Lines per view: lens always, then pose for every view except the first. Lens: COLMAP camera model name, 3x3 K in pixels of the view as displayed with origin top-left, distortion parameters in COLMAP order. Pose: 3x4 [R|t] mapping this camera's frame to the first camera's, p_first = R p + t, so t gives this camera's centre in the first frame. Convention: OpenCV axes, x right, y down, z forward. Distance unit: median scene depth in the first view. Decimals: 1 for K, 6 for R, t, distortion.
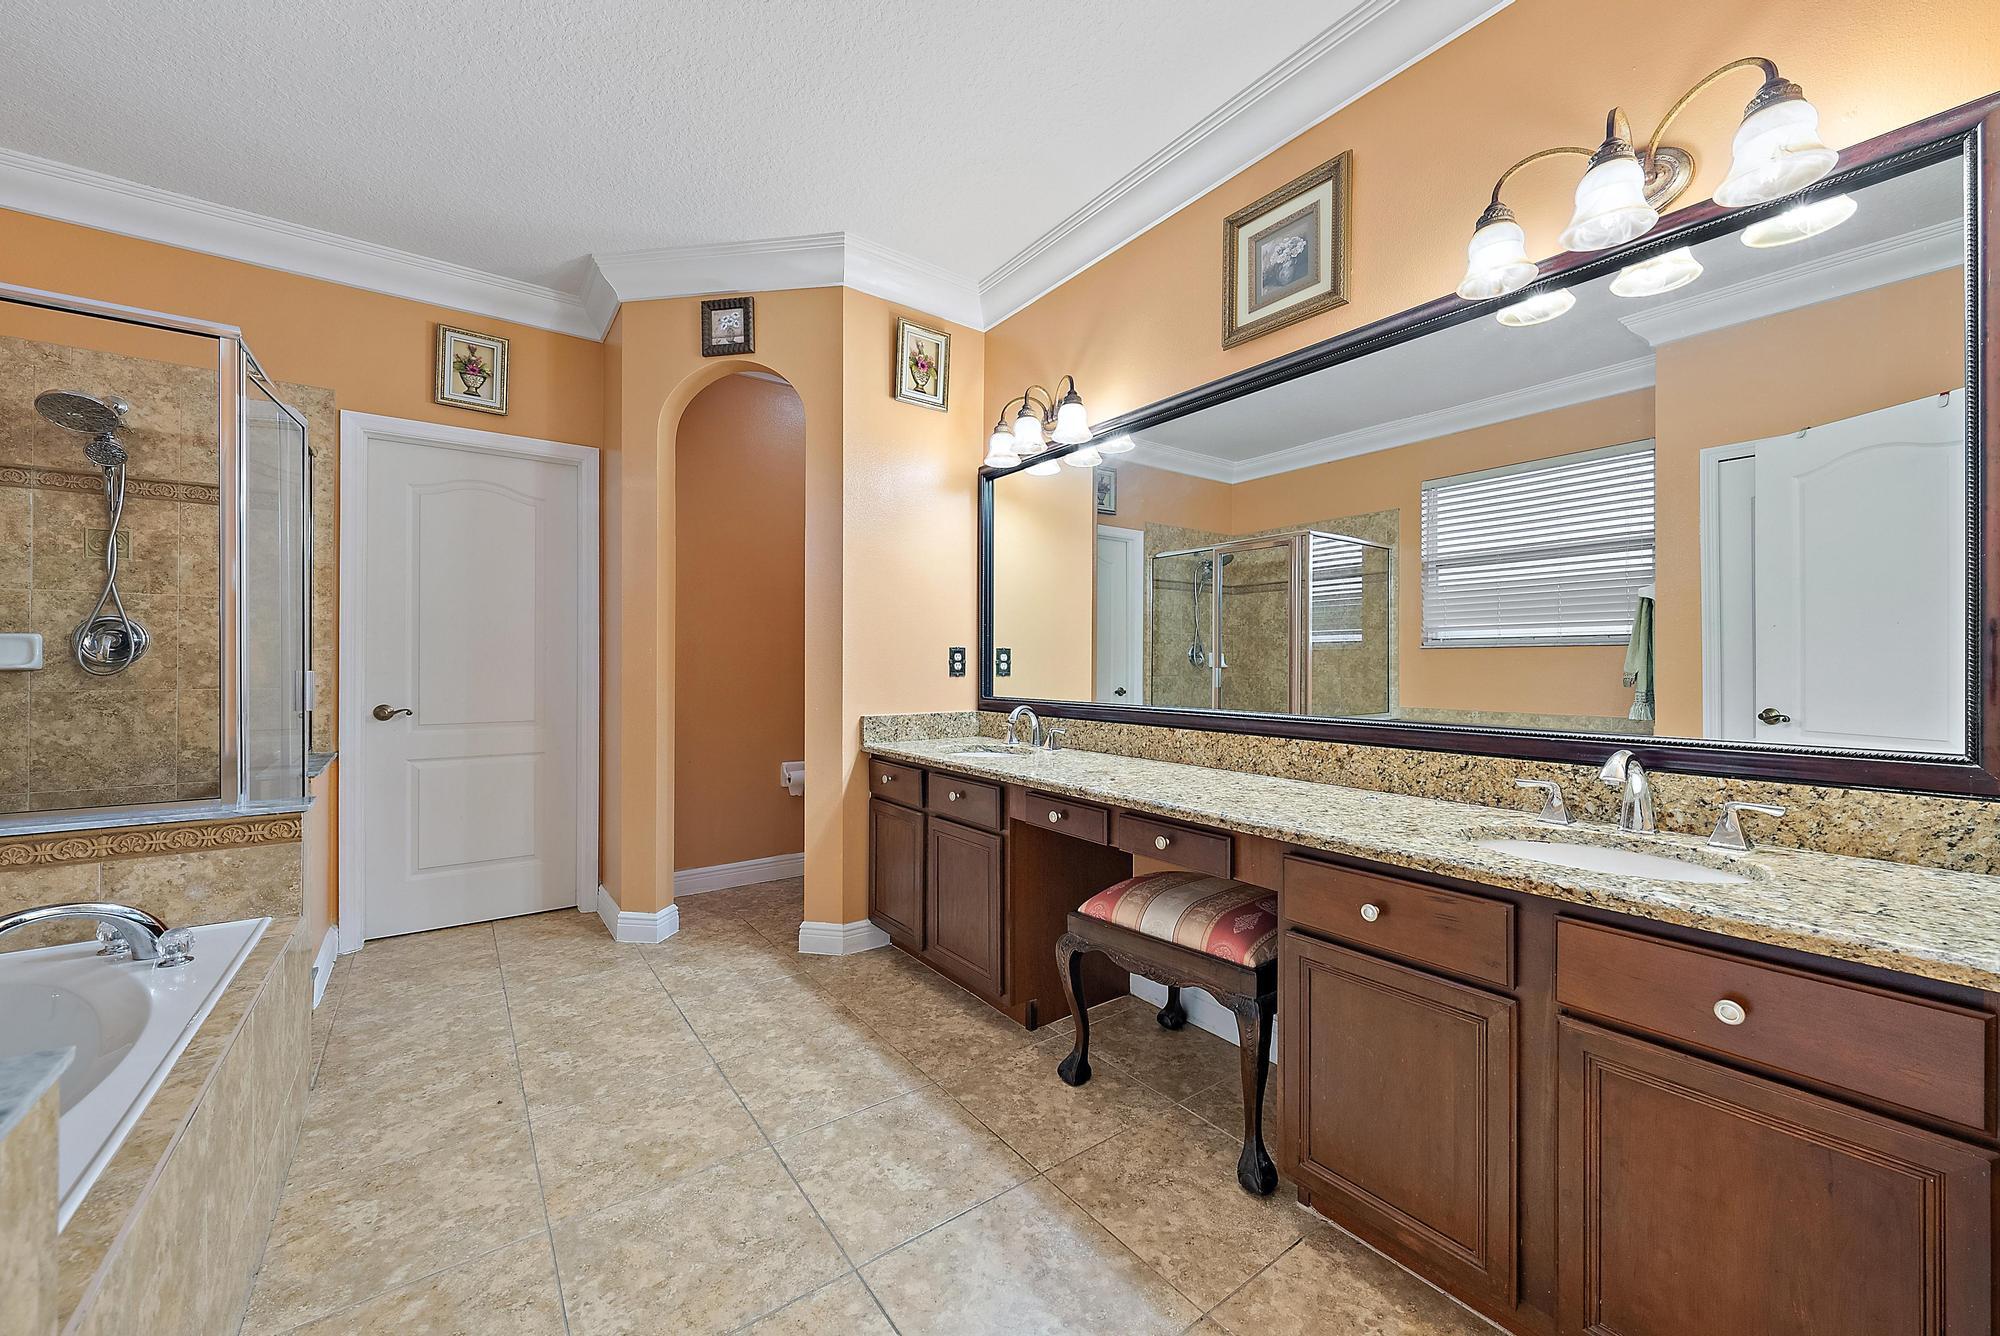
lens RADIAL K [[771.1, 0, 1003.7], [0, 771.1, 662.3], [0, 0, 1]] dist [-0.001507, -0.000377]
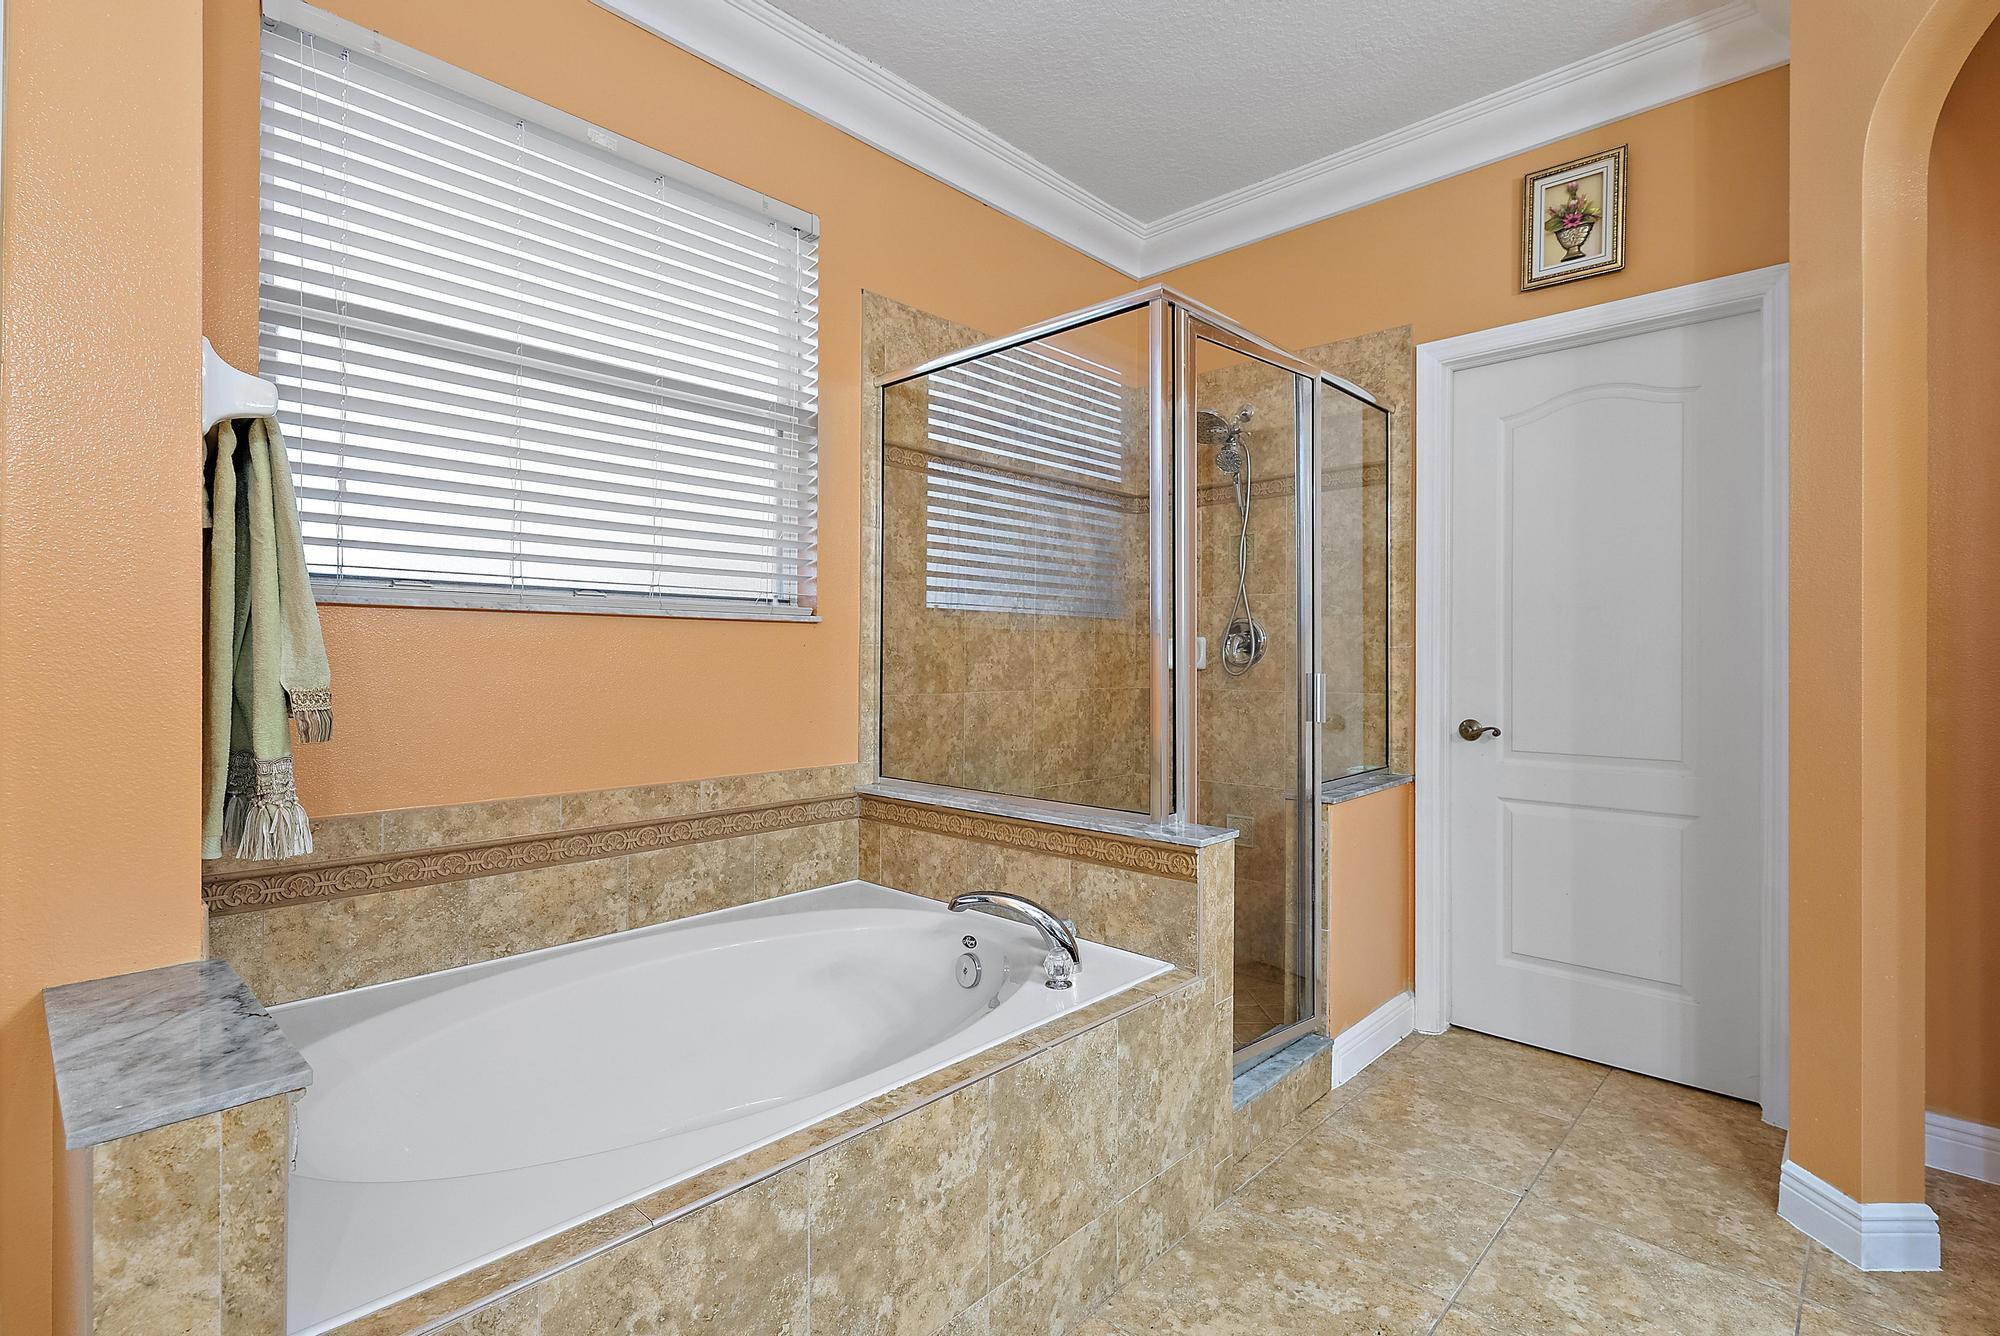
lens RADIAL K [[939.9, 0, 992.0], [0, 939.9, 660.9], [0, 0, 1]] dist [-0.000370, 0.000882]
pose [[0.175233, -0.002246, -0.984524, 0.016181], [-0.001605, 0.999995, -0.002567, 0.000887], [0.984526, 0.002030, 0.175228, 0.393846]]
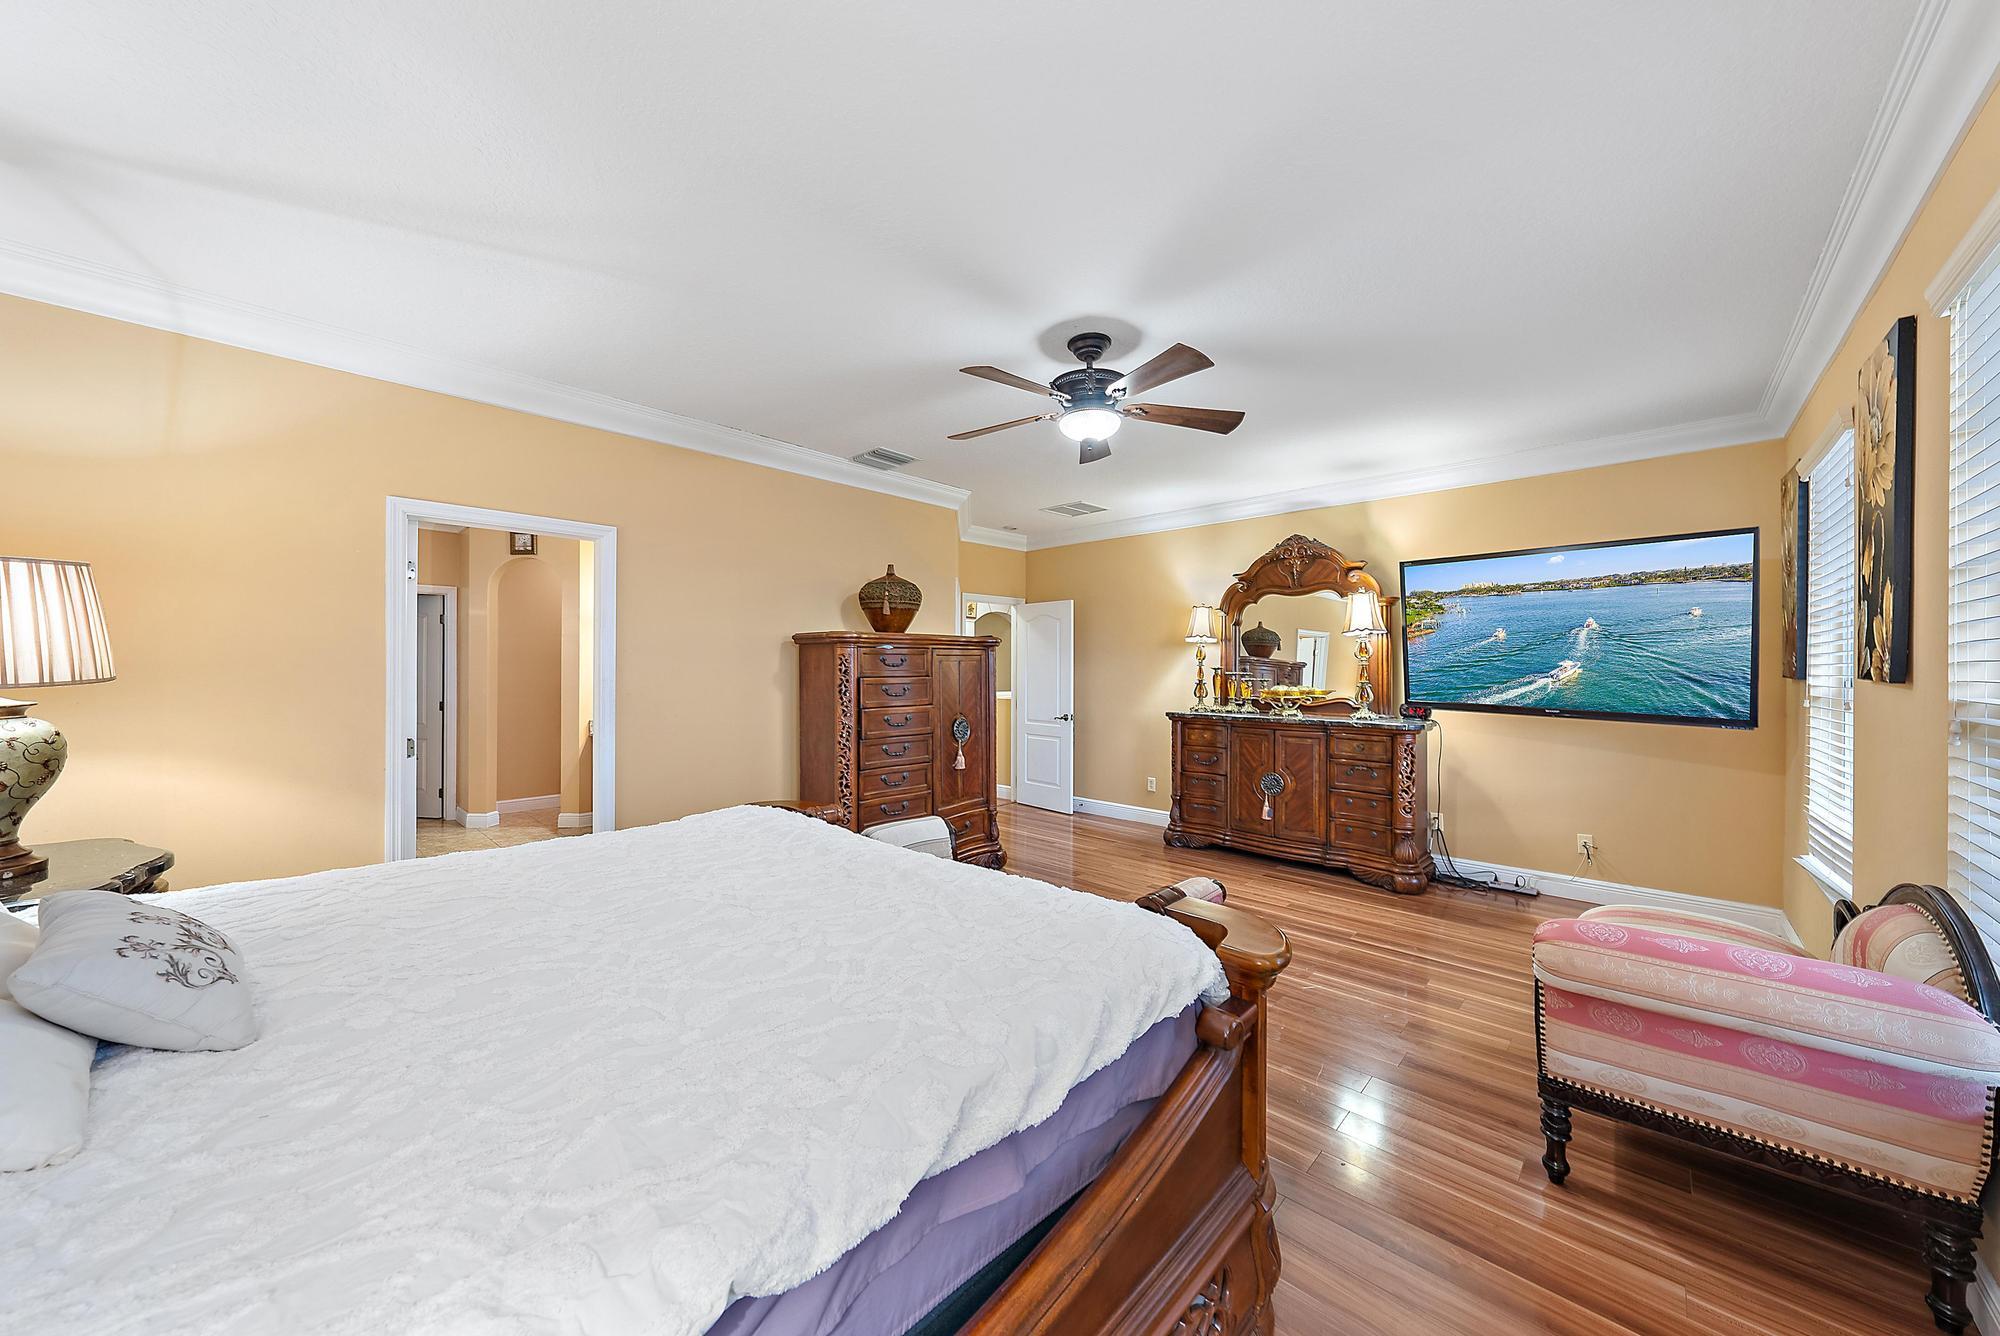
lens RADIAL K [[688.9, 0, 998.4], [0, 688.9, 671.4], [0, 0, 1]] dist [0.013433, 0.000064]
pose [[0.984620, -0.004867, 0.174640, 0.632258], [0.004081, 0.999980, 0.004856, -0.077954], [-0.174660, -0.004069, 0.984620, -1.185546]]
